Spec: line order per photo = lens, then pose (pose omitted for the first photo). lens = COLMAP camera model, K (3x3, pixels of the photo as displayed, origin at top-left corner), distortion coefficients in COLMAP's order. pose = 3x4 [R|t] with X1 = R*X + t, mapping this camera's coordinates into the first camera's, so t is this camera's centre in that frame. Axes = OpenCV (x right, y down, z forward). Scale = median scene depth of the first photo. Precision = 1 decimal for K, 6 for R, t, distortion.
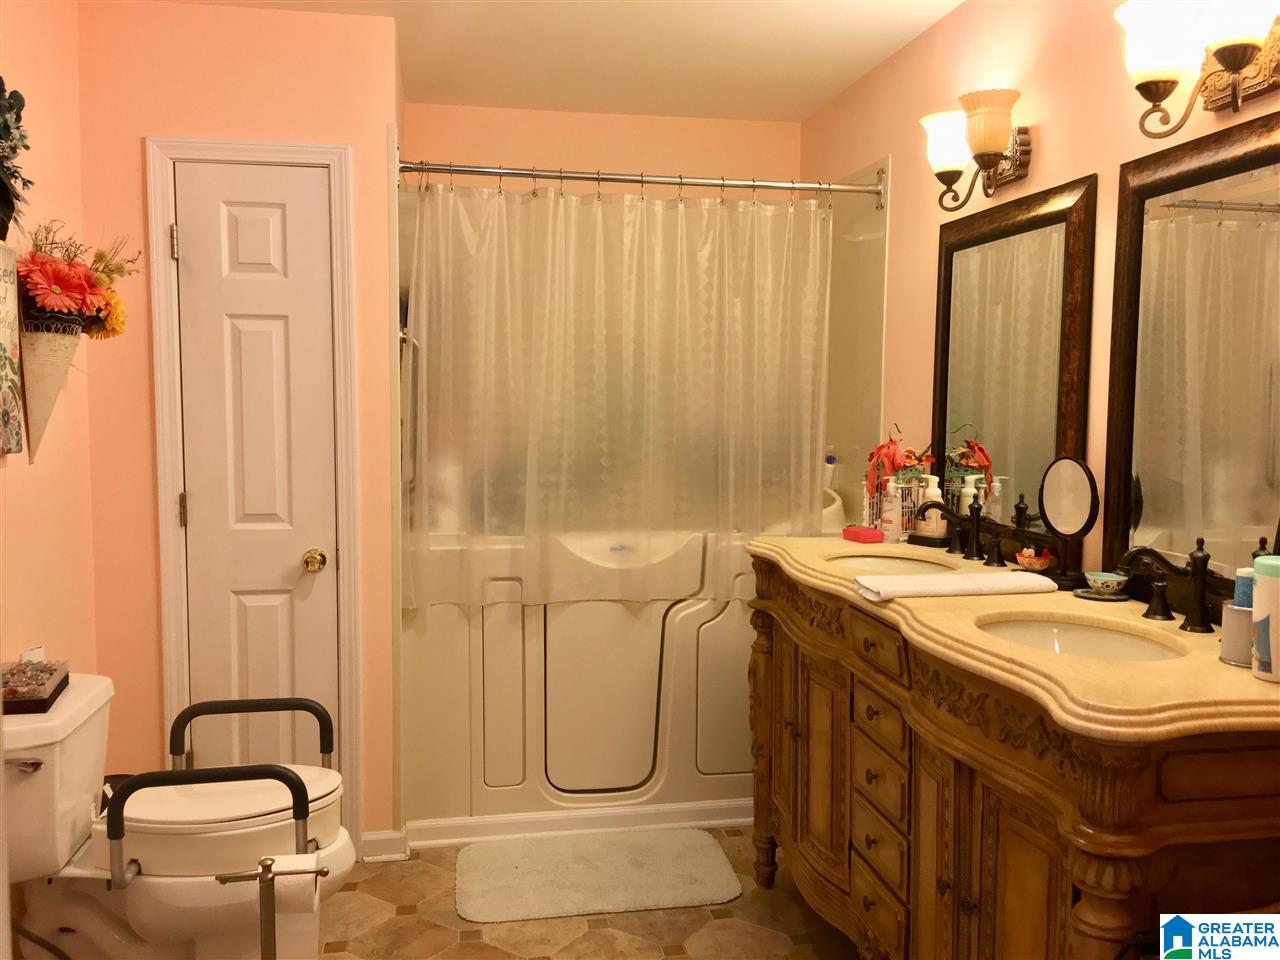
lens RADIAL K [[1097.0, 0, 644.5], [0, 1097.0, 481.6], [0, 0, 1]] dist [0.057654, -0.015187]
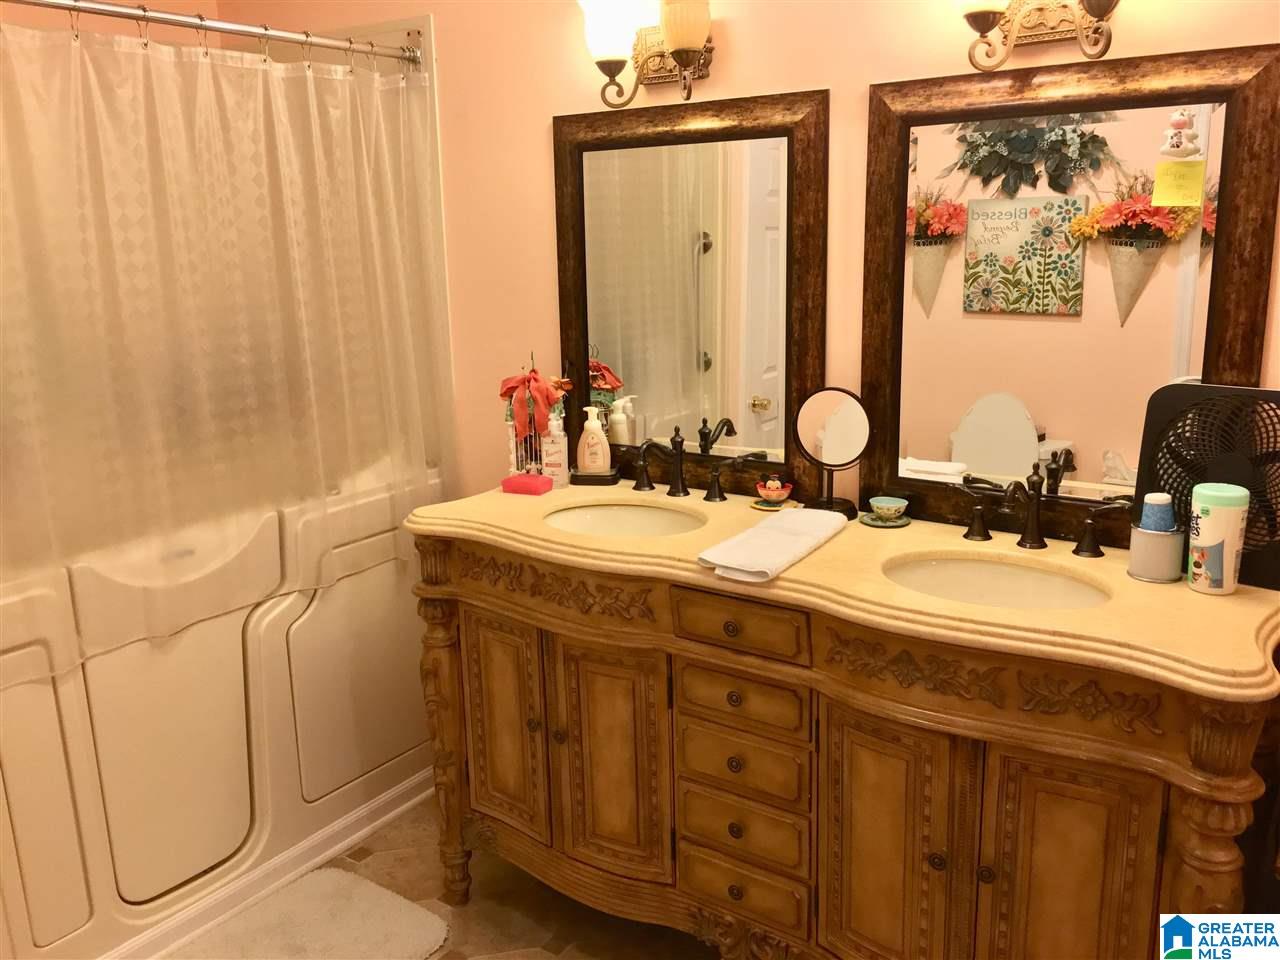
lens RADIAL K [[1097.0, 0, 640.1], [0, 1097.0, 478.5], [0, 0, 1]] dist [0.057654, -0.015187]
pose [[0.710087, -0.187363, 0.678728, -0.397412], [0.088203, 0.980023, 0.178258, -0.125568], [-0.698568, -0.066713, 0.712427, 0.390249]]
